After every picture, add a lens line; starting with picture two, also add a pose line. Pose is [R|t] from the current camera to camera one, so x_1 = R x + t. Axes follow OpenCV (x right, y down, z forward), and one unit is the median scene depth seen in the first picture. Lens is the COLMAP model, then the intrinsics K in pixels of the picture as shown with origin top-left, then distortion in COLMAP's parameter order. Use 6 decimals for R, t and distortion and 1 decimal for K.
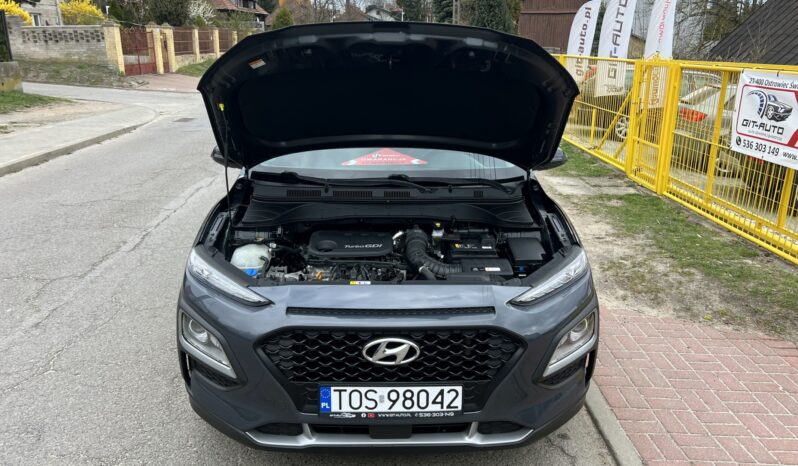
lens RADIAL K [[619.9, 0, 400.2], [0, 619.9, 235.3], [0, 0, 1]] dist [0.057419, -0.060378]
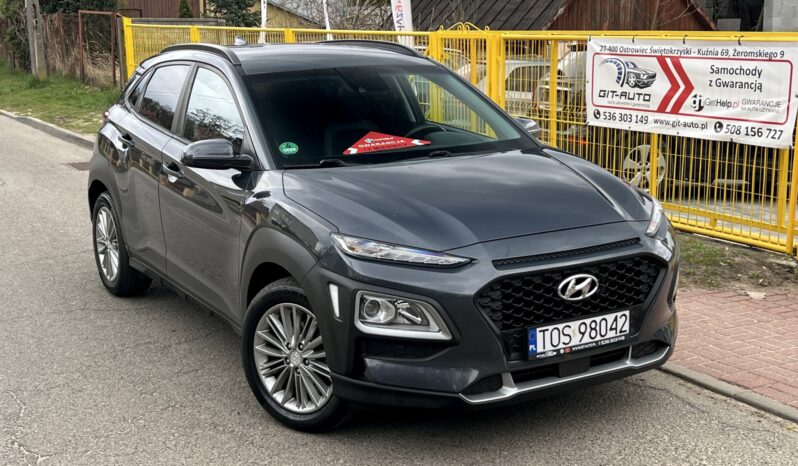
lens RADIAL K [[1061.4, 0, 395.3], [0, 1061.4, 238.1], [0, 0, 1]] dist [0.106333, 0.000000]
pose [[0.874966, -0.122131, 0.468528, -1.155274], [0.163888, 0.985250, -0.049232, 0.137686], [-0.455604, 0.119863, 0.882076, -0.528921]]
